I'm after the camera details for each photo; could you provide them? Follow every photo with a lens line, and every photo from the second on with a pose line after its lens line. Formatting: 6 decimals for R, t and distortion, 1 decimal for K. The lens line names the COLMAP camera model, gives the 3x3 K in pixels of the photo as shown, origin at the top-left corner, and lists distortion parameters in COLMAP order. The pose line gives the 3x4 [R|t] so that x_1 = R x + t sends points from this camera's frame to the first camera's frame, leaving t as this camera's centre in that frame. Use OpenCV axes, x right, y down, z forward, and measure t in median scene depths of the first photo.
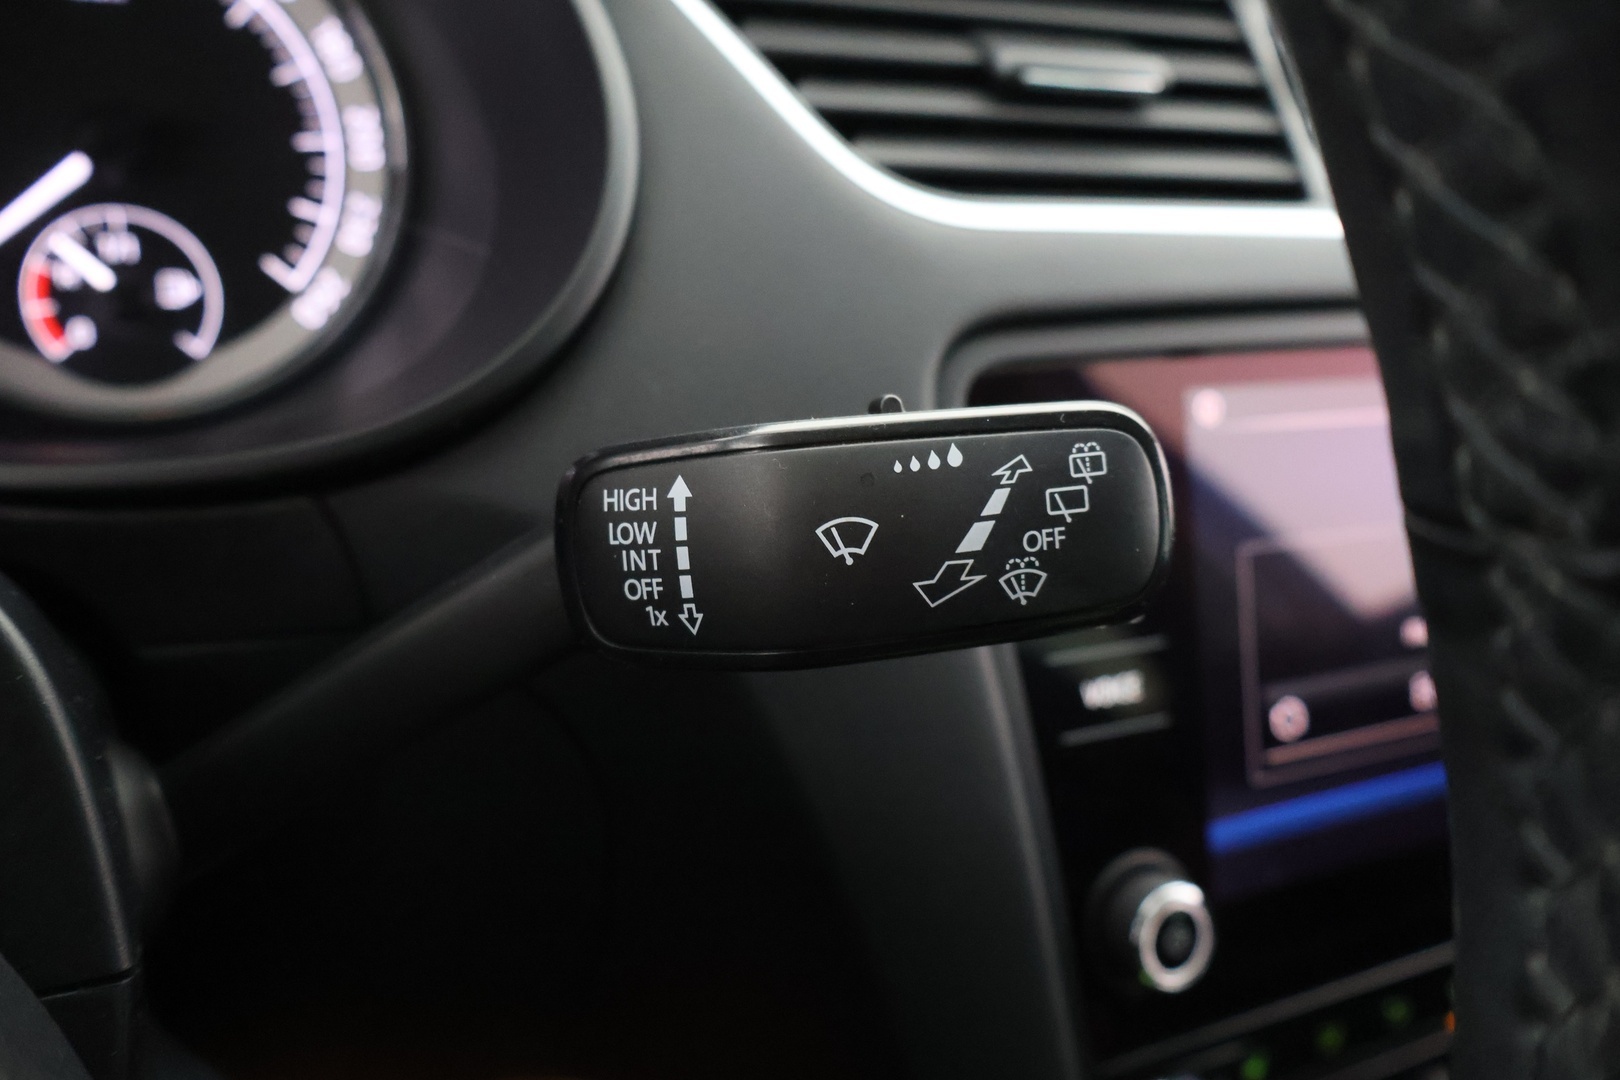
lens RADIAL K [[1396.9, 0, 810.0], [0, 1396.9, 540.0], [0, 0, 1]] dist [0.003756, -0.003229]
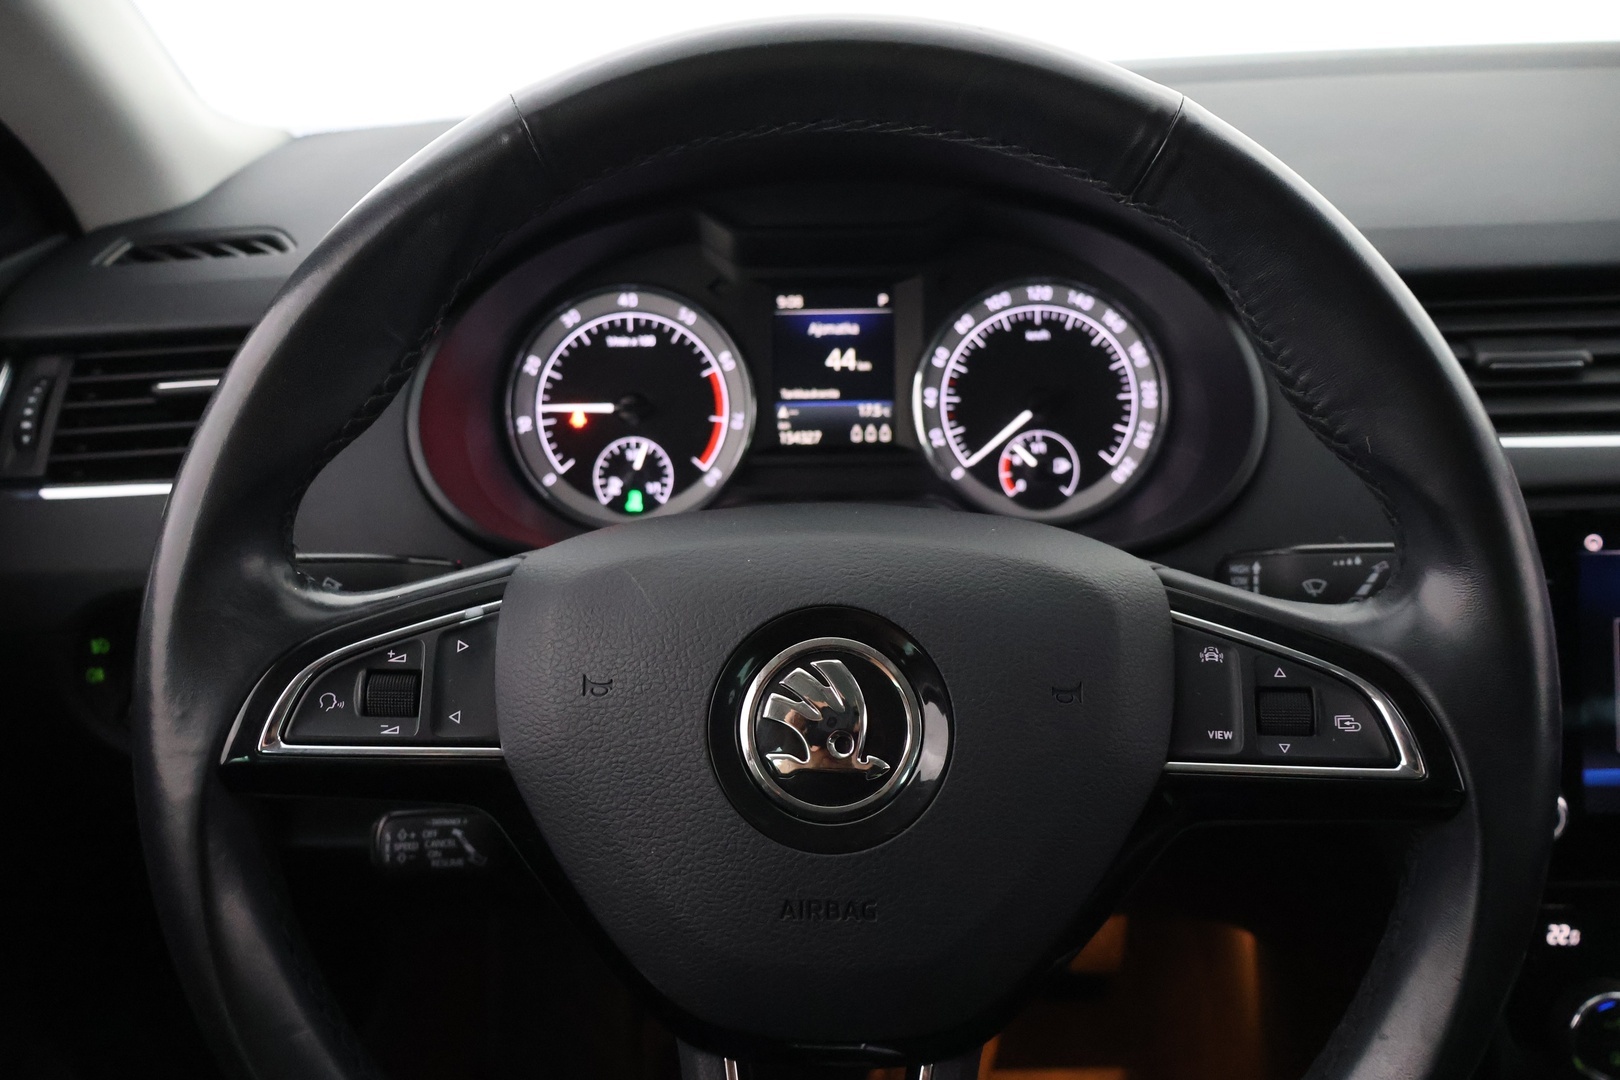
lens RADIAL K [[1396.9, 0, 810.0], [0, 1396.9, 540.0], [0, 0, 1]] dist [0.003756, -0.003229]
pose [[0.869639, 0.048729, -0.491278, 0.287431], [-0.075585, 0.996526, -0.034955, 0.043960], [0.487868, 0.067531, 0.870301, -1.088321]]
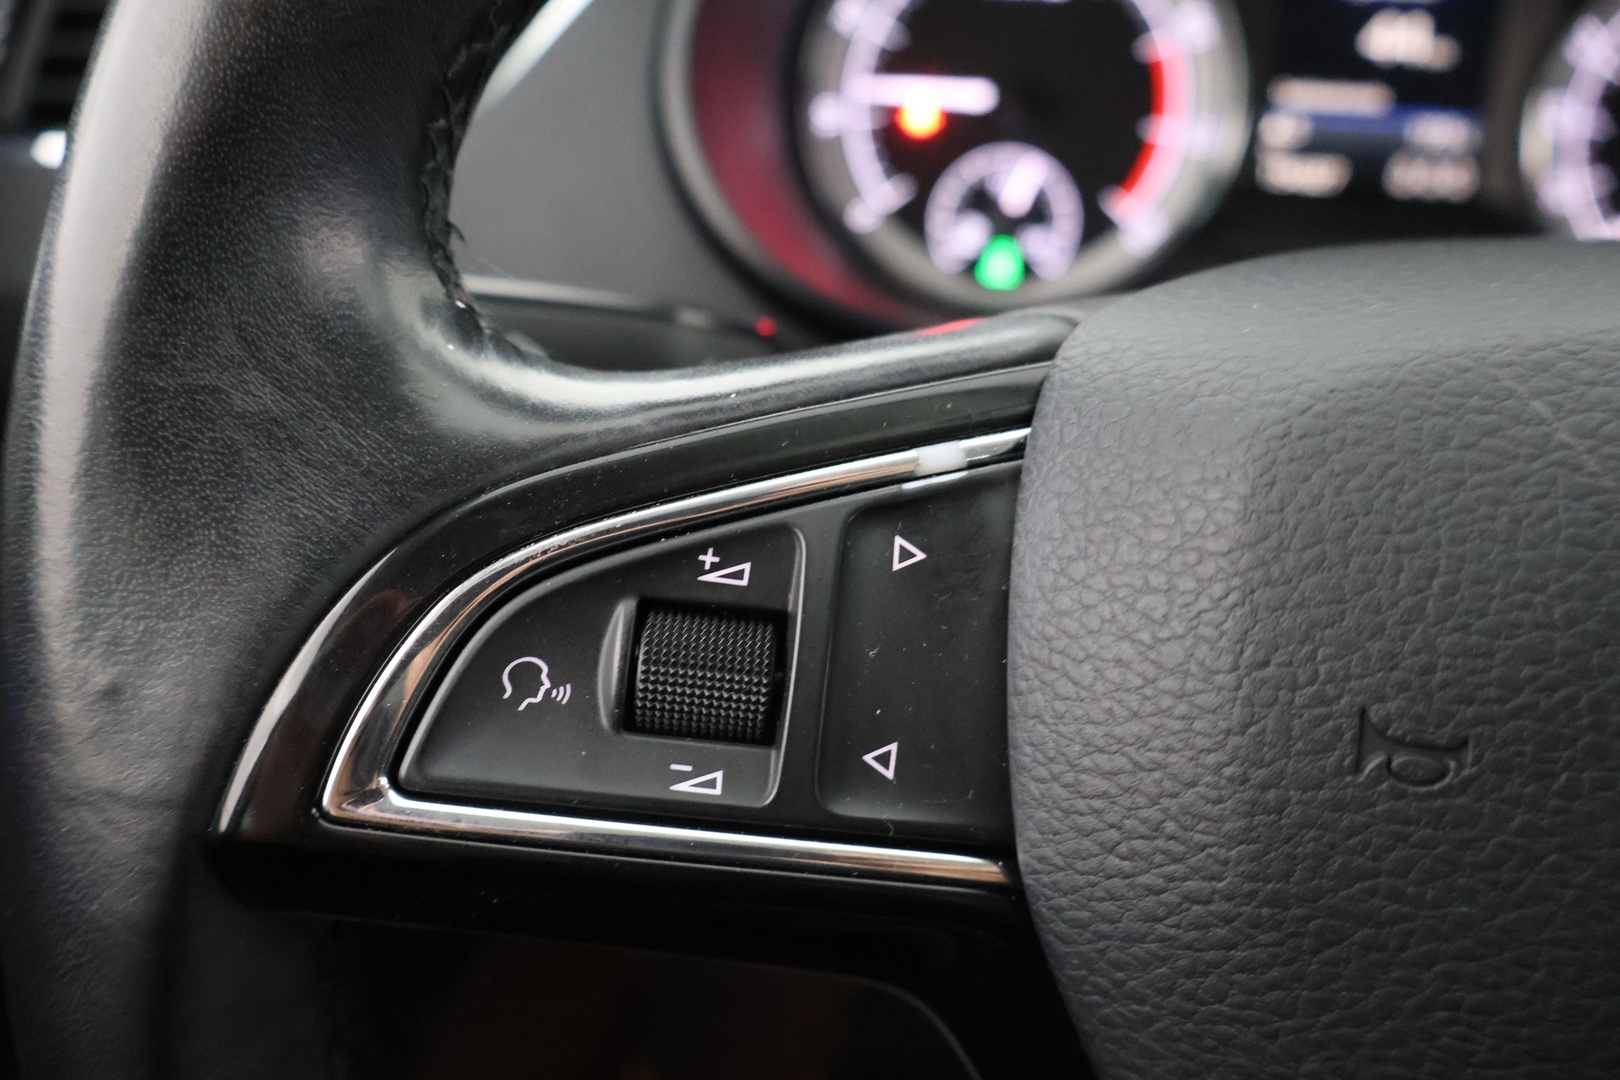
lens RADIAL K [[1396.9, 0, 810.0], [0, 1396.9, 540.0], [0, 0, 1]] dist [0.003756, -0.003229]
pose [[0.814549, 0.191411, -0.547605, -0.415037], [-0.163236, 0.981480, 0.100258, 0.077120], [0.556653, 0.007724, 0.830709, -0.494255]]
